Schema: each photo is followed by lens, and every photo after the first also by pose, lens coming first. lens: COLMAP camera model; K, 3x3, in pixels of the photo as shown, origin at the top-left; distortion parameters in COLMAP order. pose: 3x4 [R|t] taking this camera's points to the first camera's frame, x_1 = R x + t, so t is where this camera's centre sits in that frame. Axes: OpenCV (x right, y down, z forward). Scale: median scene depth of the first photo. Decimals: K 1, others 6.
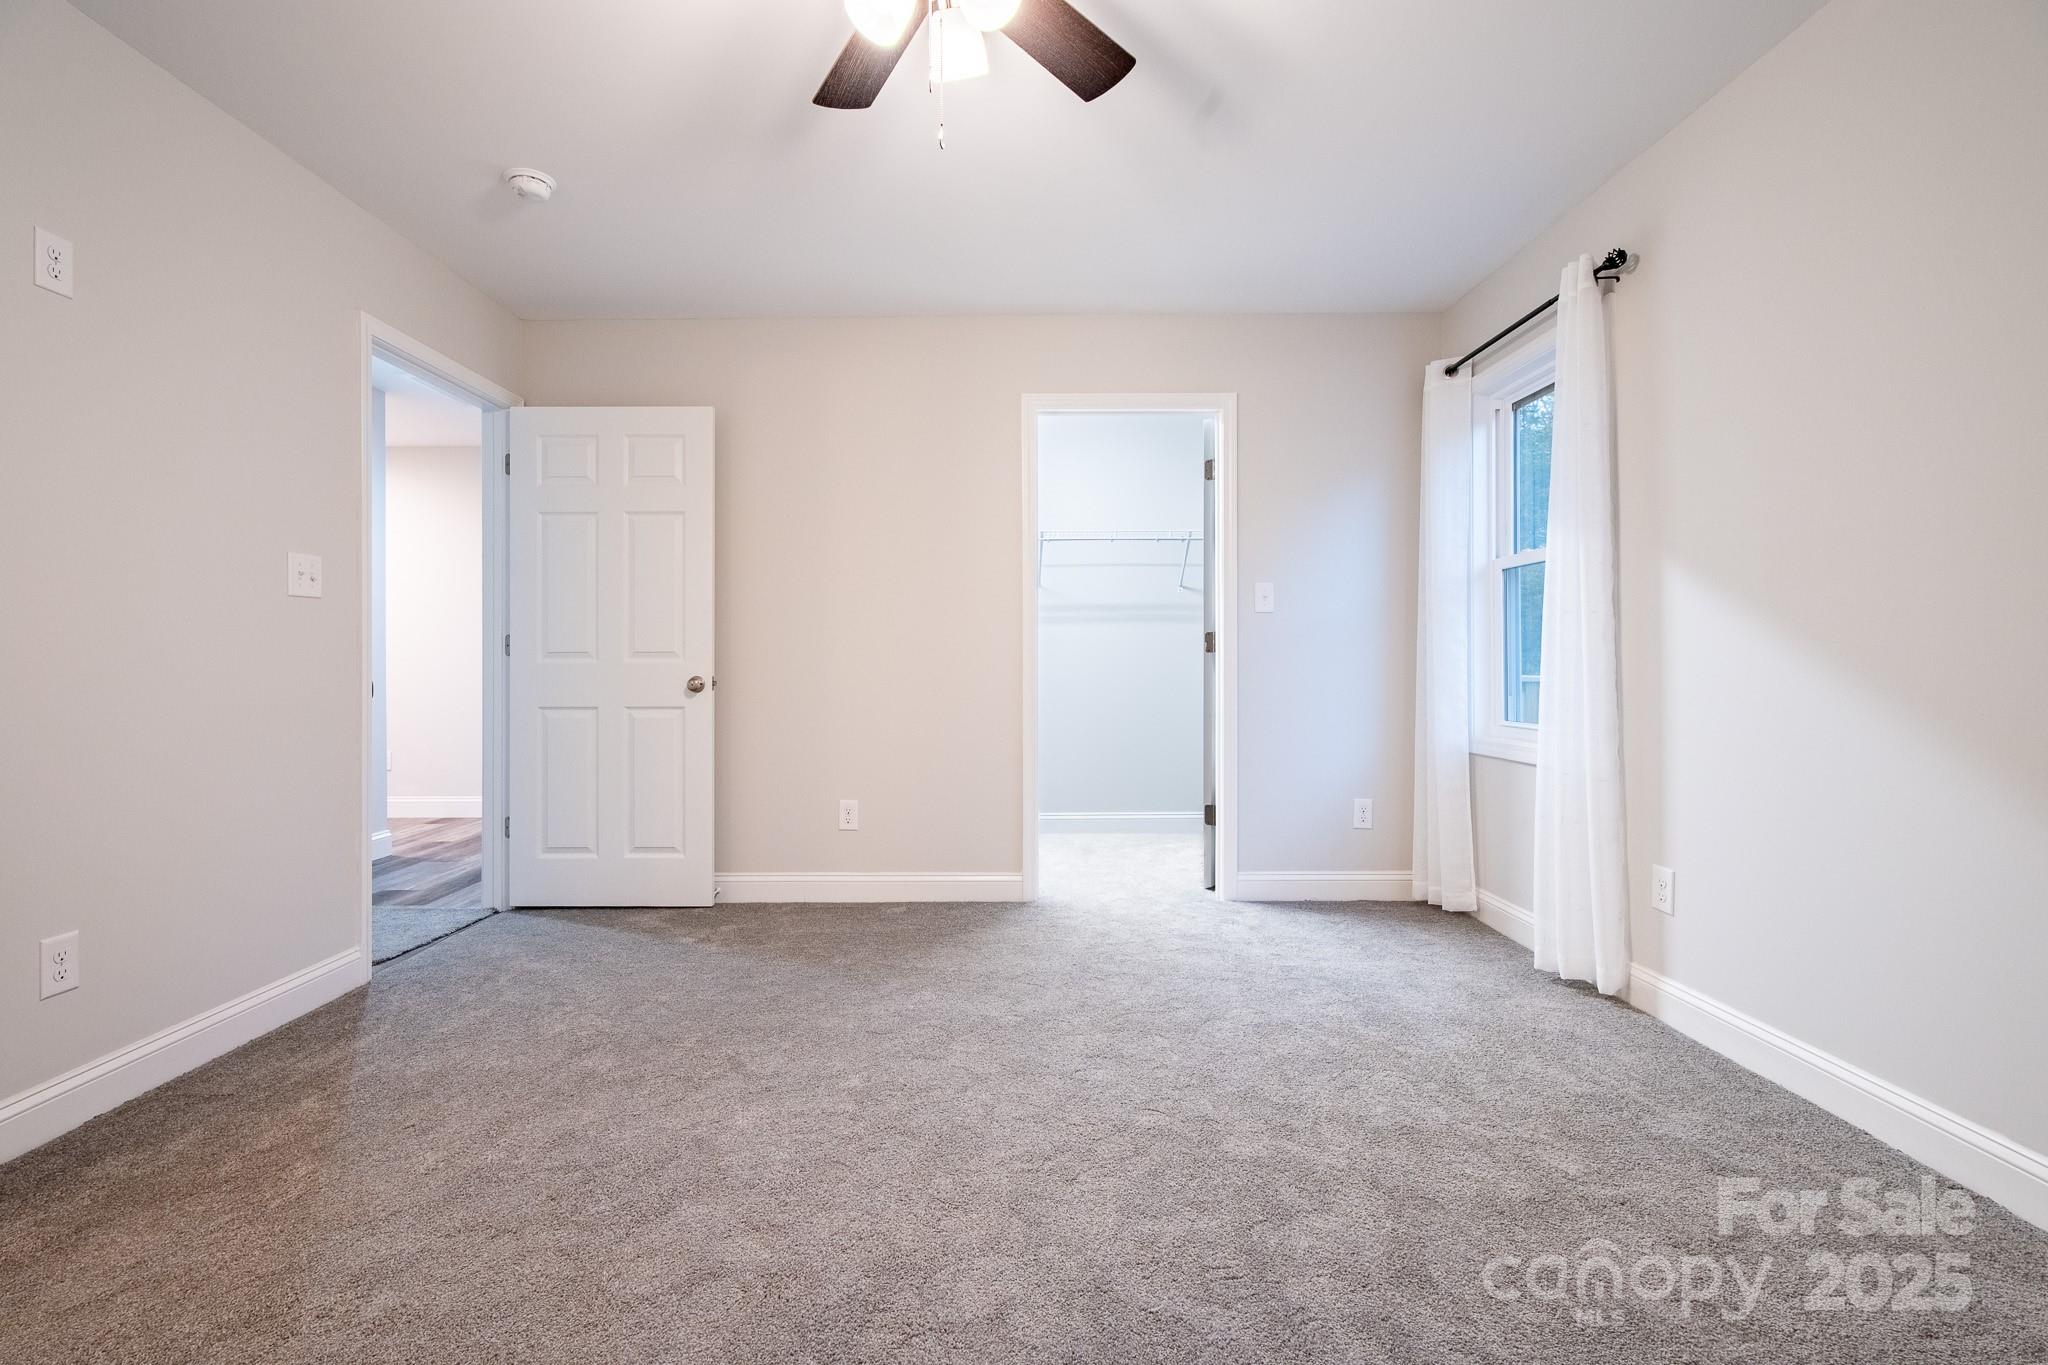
lens RADIAL K [[920.1, 0, 1020.3], [0, 920.1, 662.2], [0, 0, 1]] dist [0.002695, -0.000237]
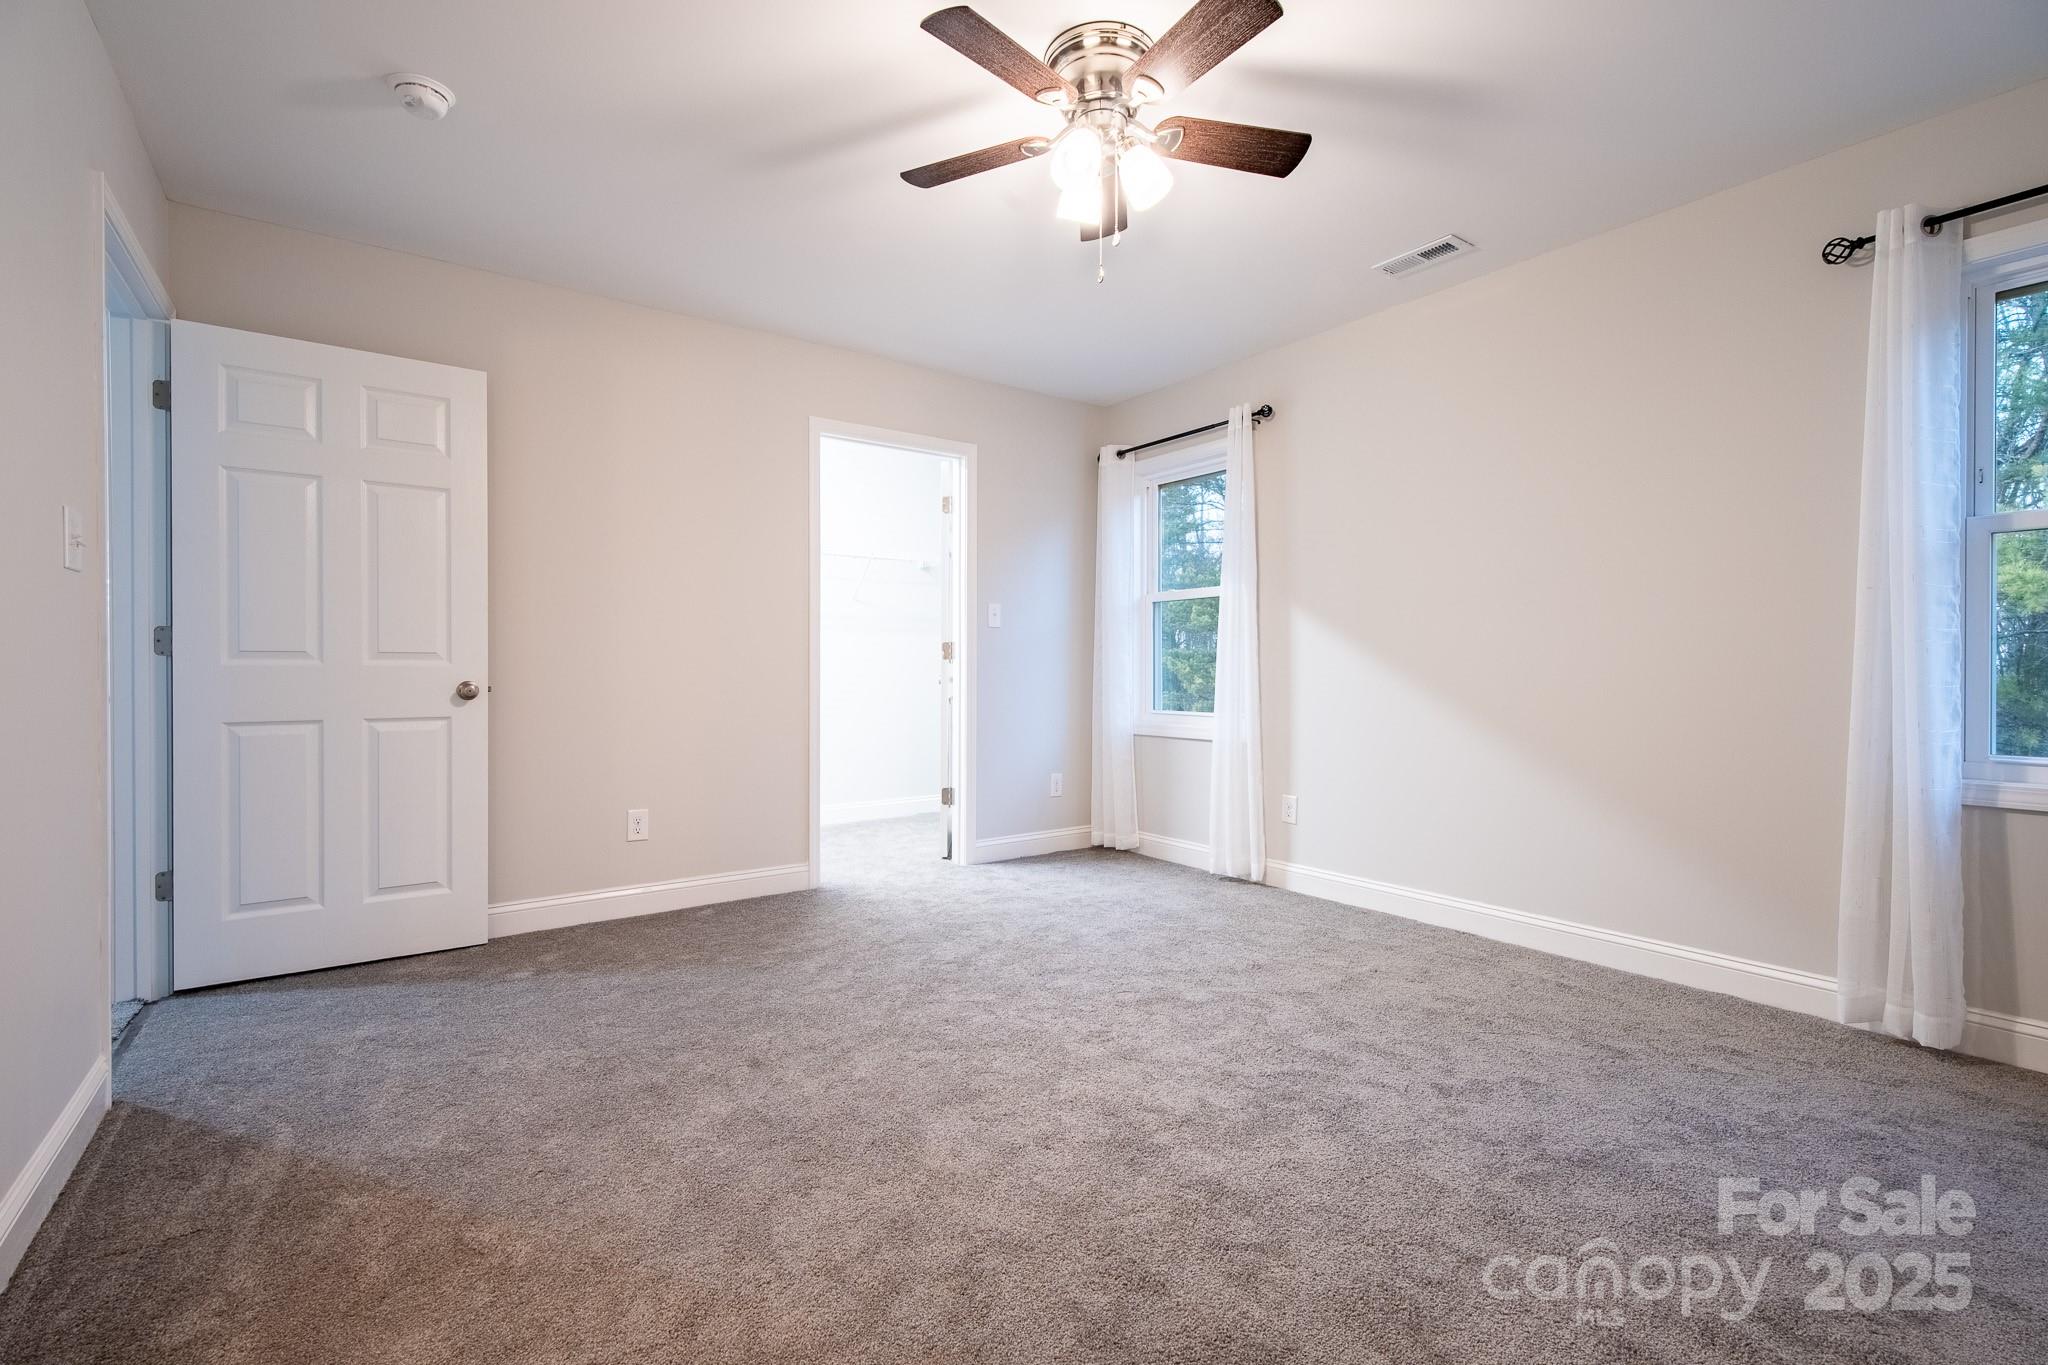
lens RADIAL K [[897.5, 0, 1044.7], [0, 897.5, 681.2], [0, 0, 1]] dist [0.001524, 0.000455]
pose [[0.803176, -0.004943, 0.595722, -0.444856], [-0.003311, 0.999913, 0.012761, 0.002887], [-0.595733, -0.012221, 0.803089, -0.002346]]
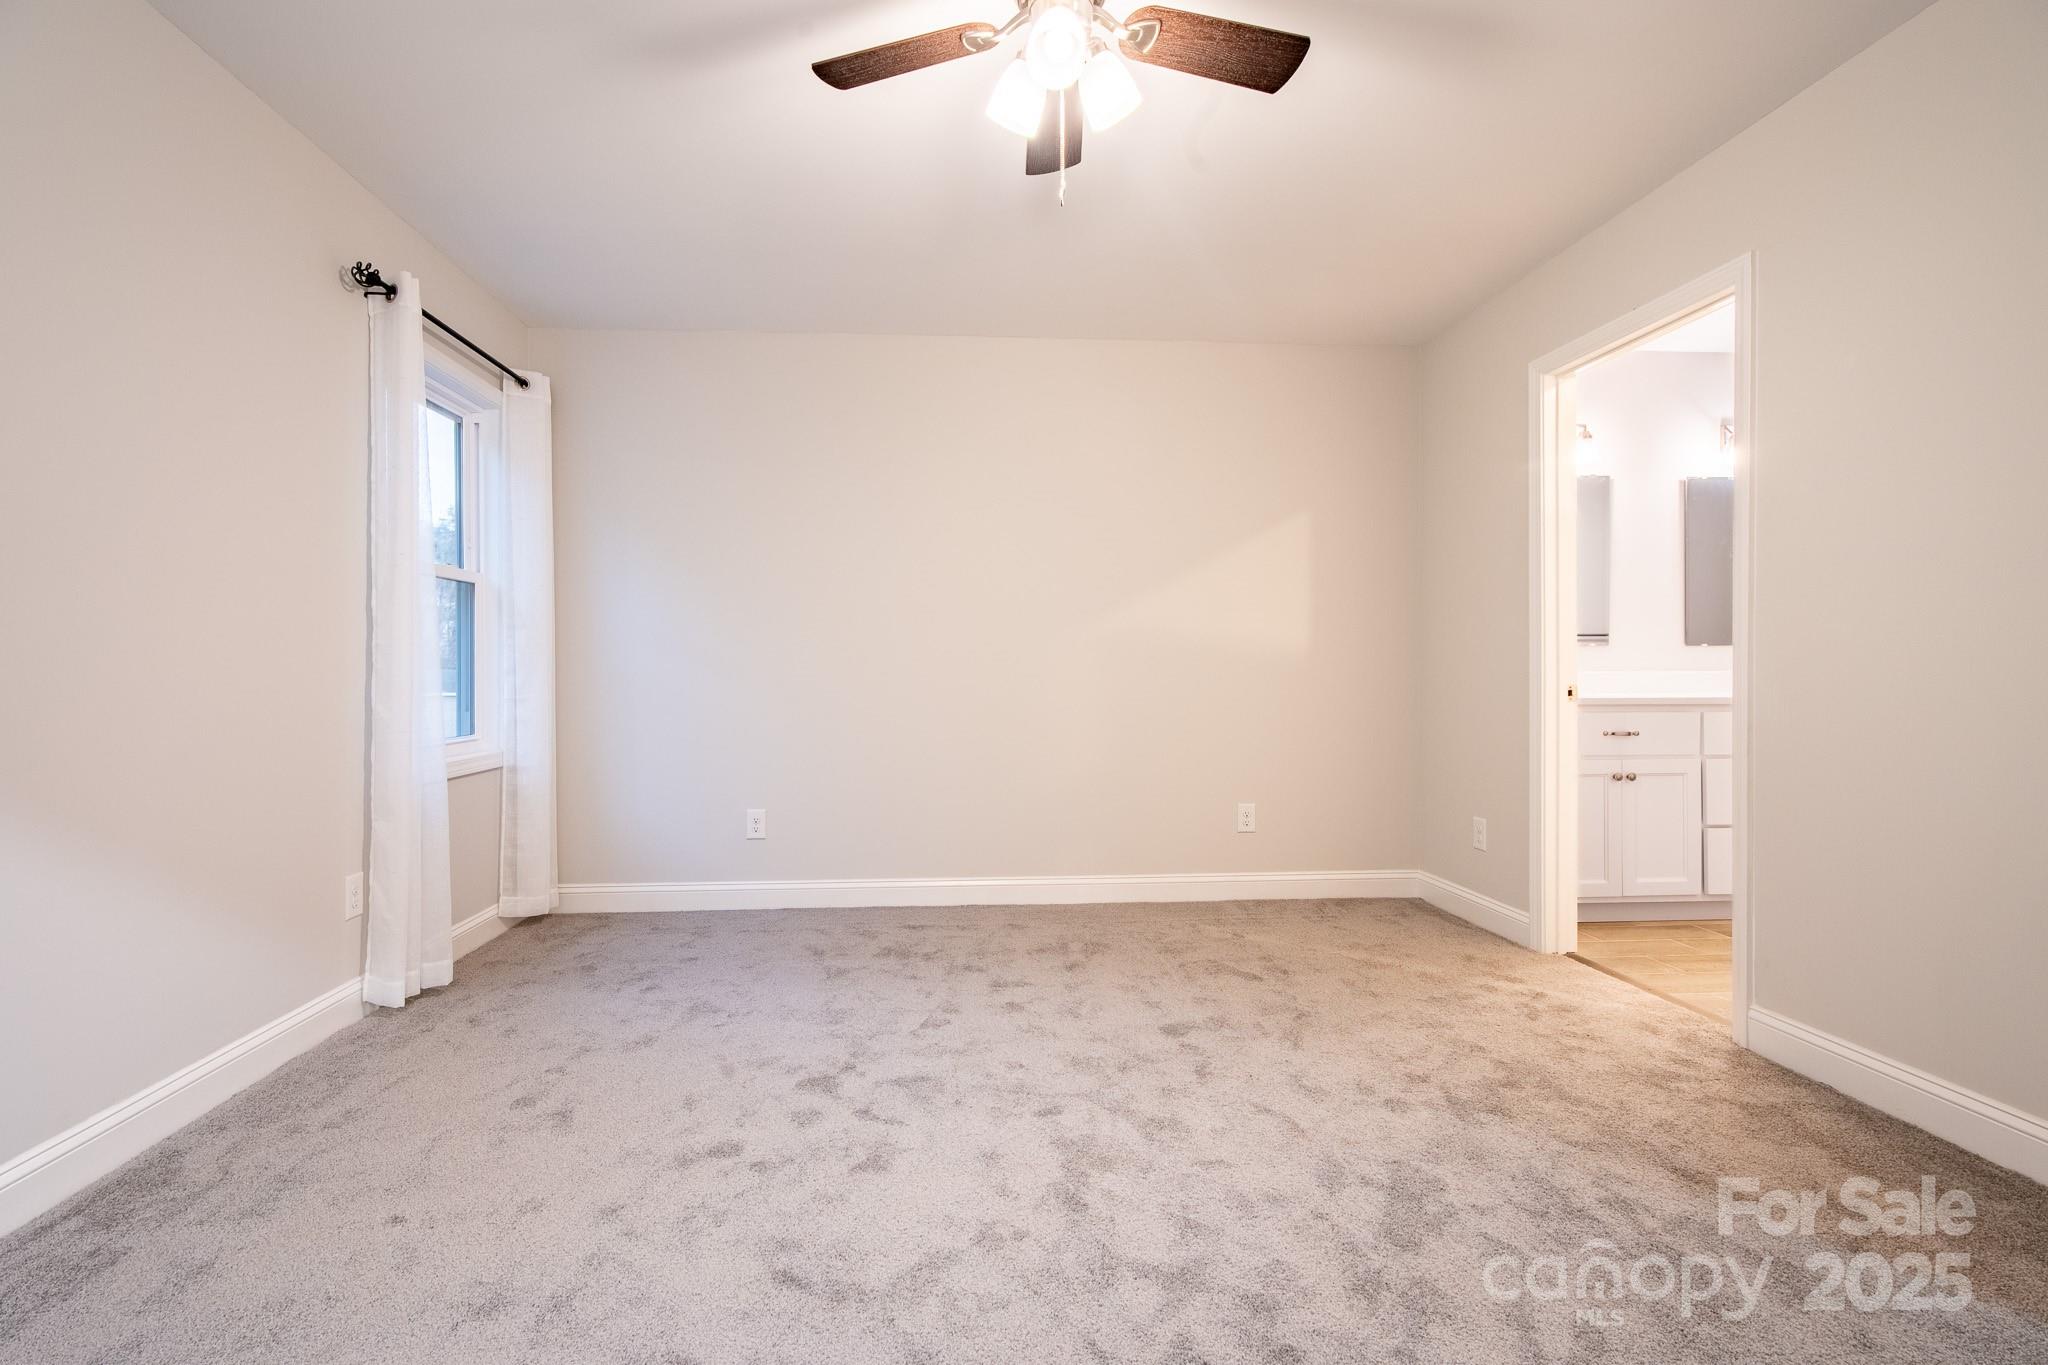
lens RADIAL K [[909.7, 0, 969.5], [0, 909.7, 679.3], [0, 0, 1]] dist [0.000350, -0.000045]
pose [[-0.999734, 0.008903, -0.021282, 0.024340], [0.008726, 0.999927, 0.008363, -0.000001], [0.021354, 0.008175, -0.999739, 0.995147]]
